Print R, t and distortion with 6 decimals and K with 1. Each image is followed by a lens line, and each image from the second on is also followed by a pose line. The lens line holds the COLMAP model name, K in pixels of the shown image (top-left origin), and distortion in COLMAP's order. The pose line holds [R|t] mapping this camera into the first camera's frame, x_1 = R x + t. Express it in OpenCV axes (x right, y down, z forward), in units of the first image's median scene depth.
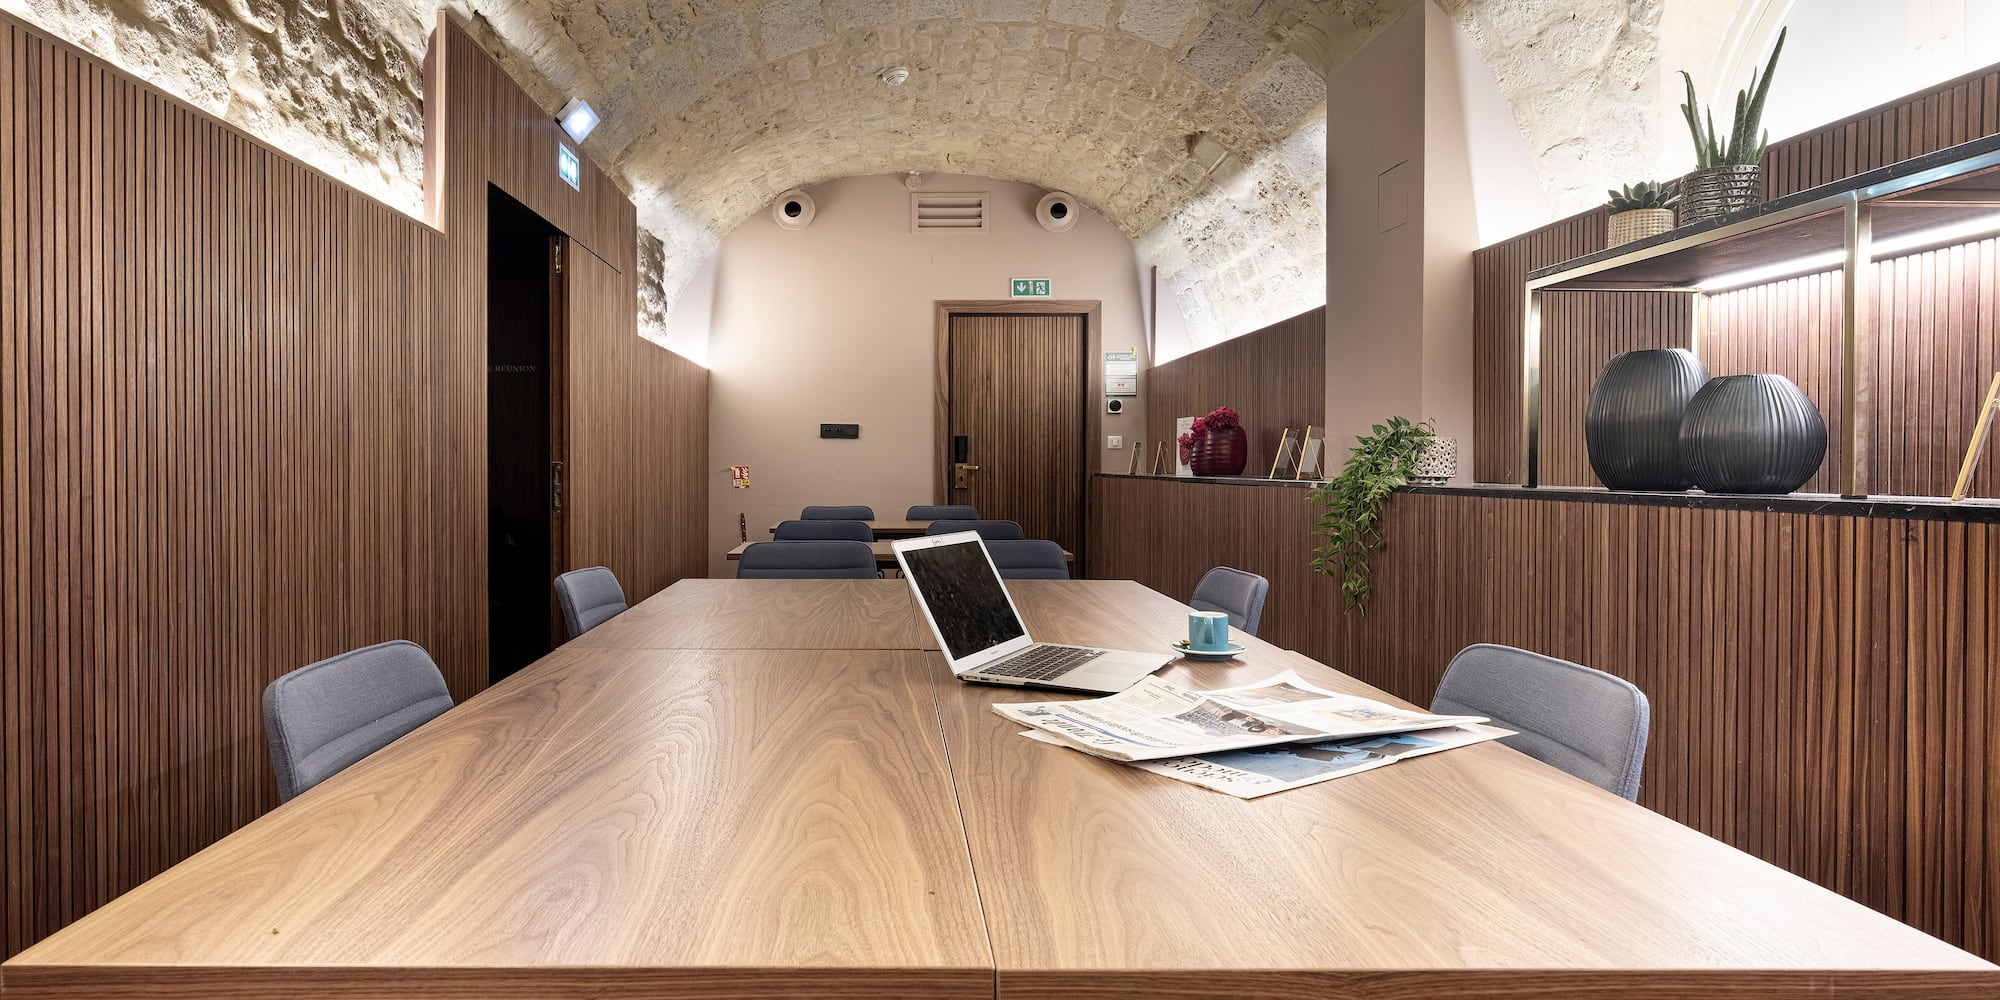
lens RADIAL K [[1108.3, 0, 1007.3], [0, 1108.3, 473.3], [0, 0, 1]] dist [0.000731, -0.000209]
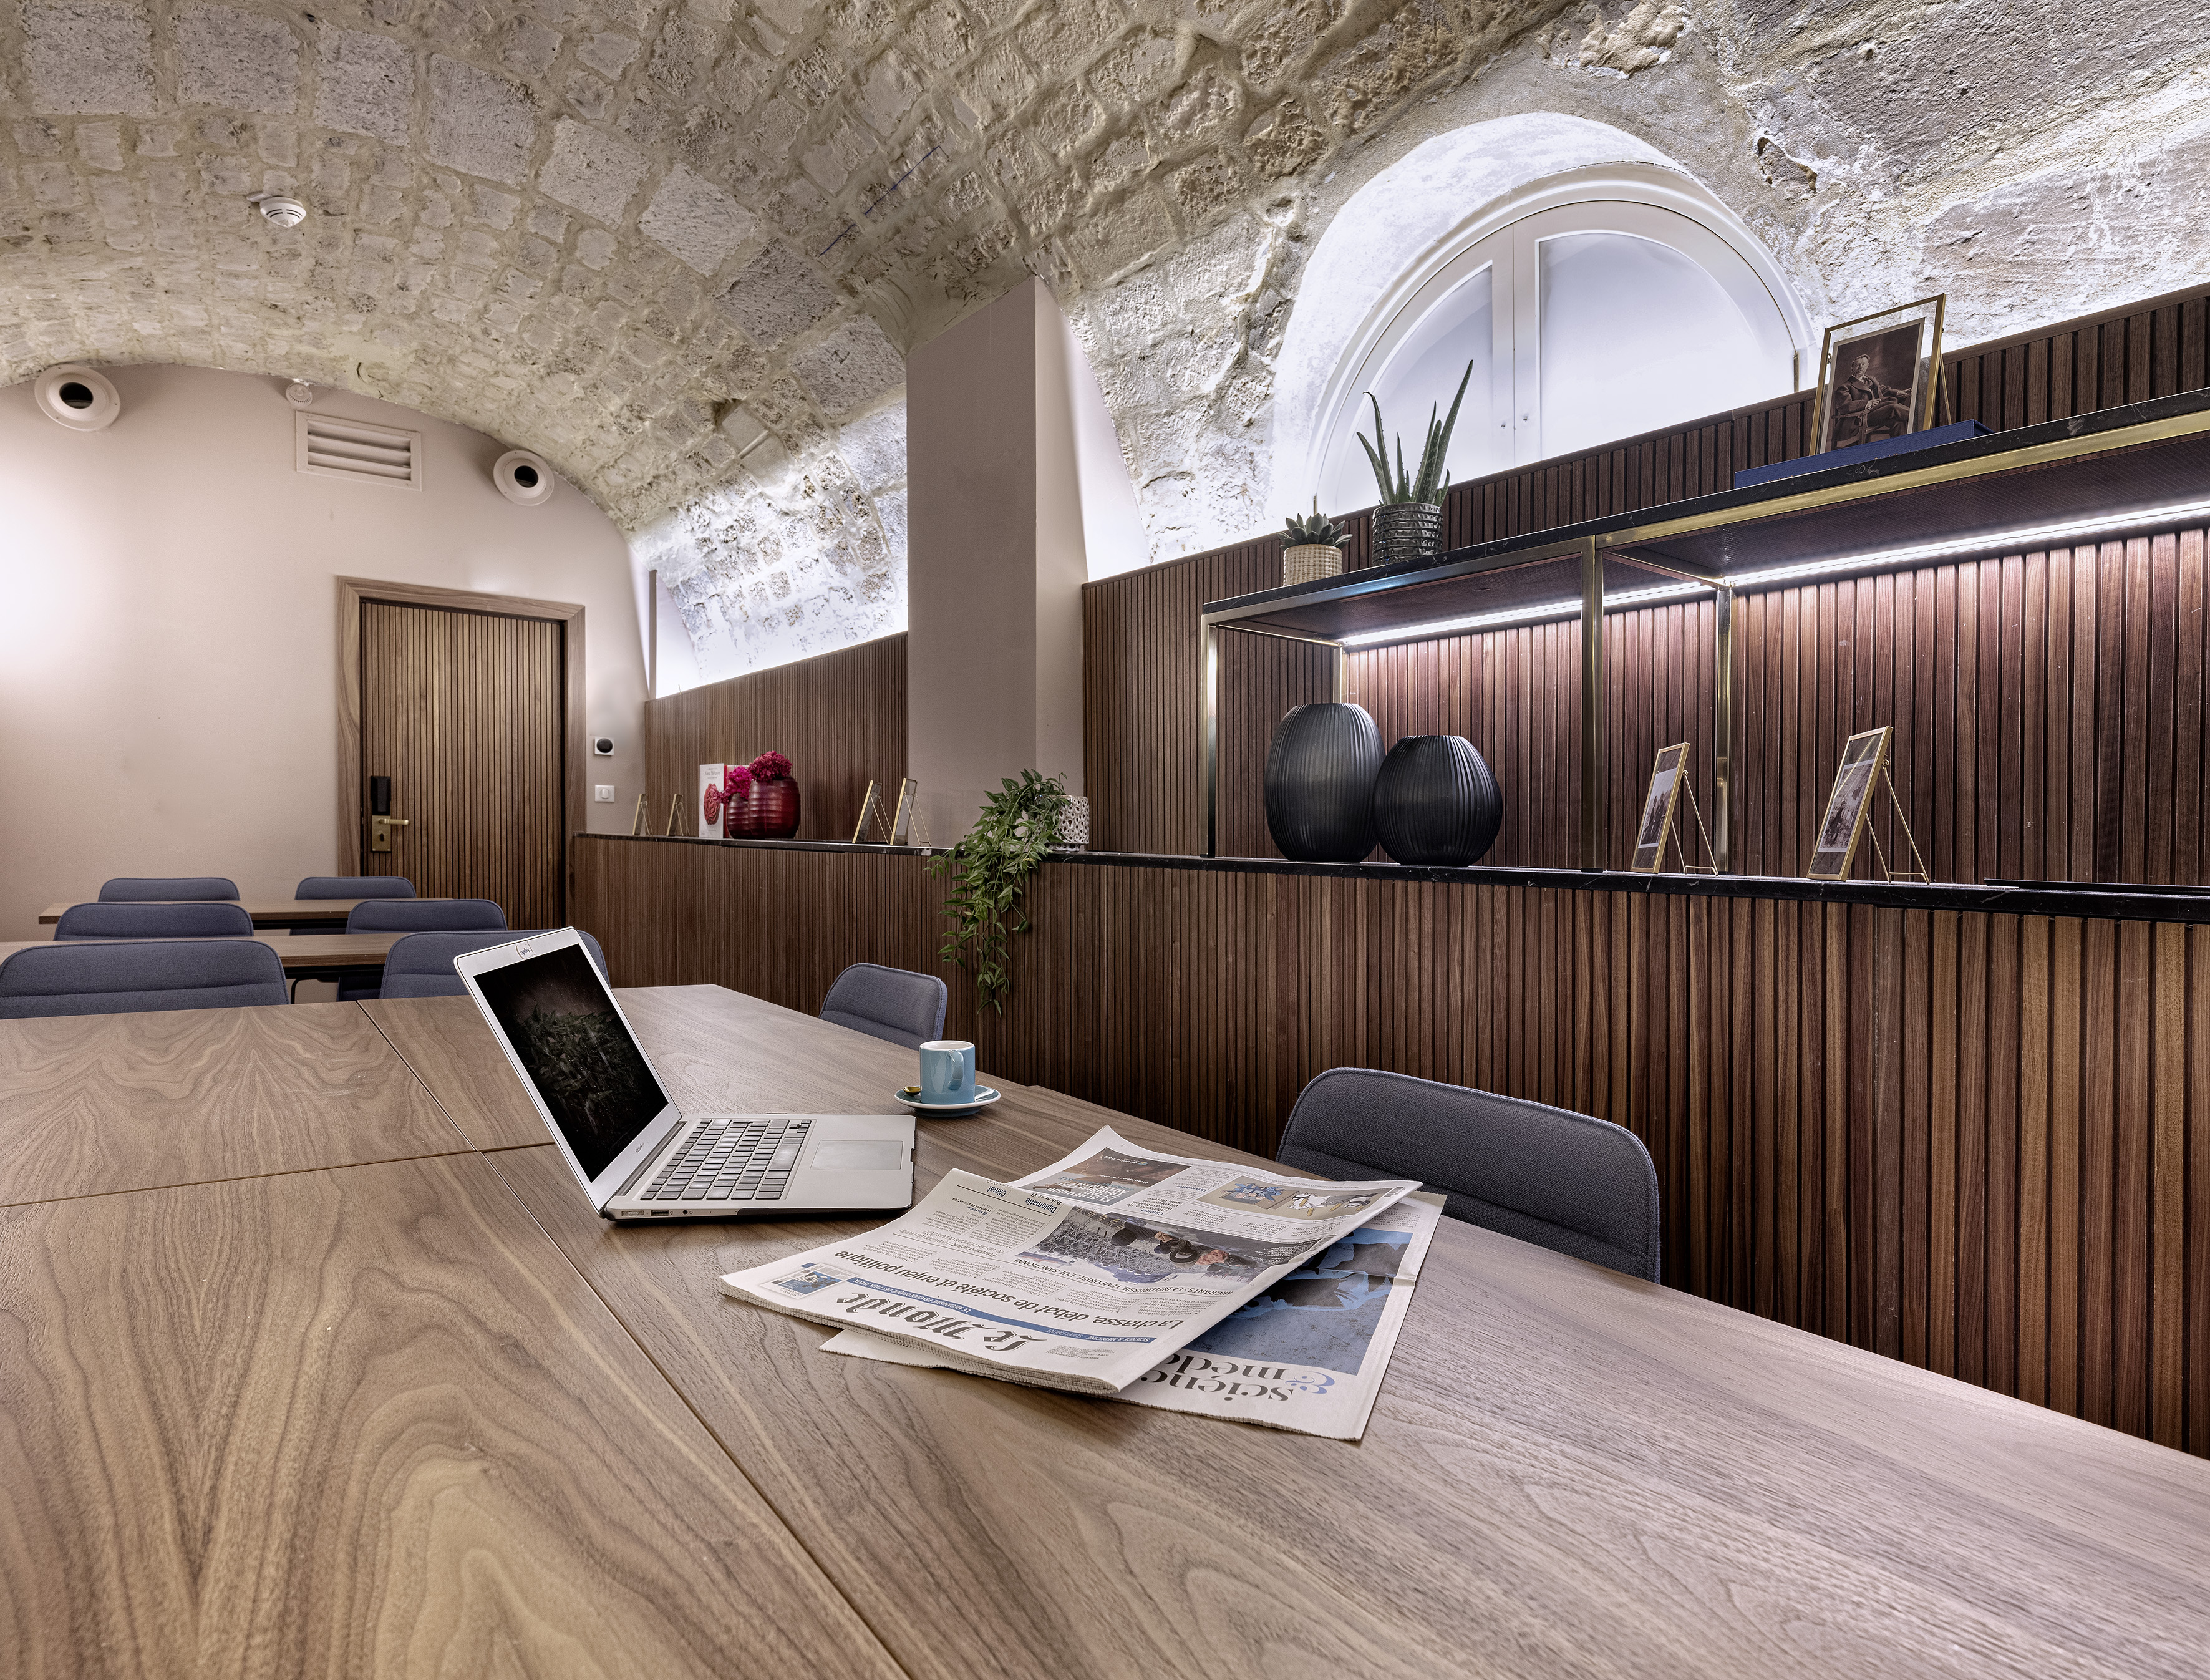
lens RADIAL K [[1255.3, 0, 1105.5], [0, 1255.3, 869.3], [0, 0, 1]] dist [0.000590, -0.000970]
pose [[0.871825, 0.003032, 0.489808, -0.038190], [-0.014889, 0.999683, 0.020313, 0.002260], [-0.489591, -0.025002, 0.871594, 0.113721]]
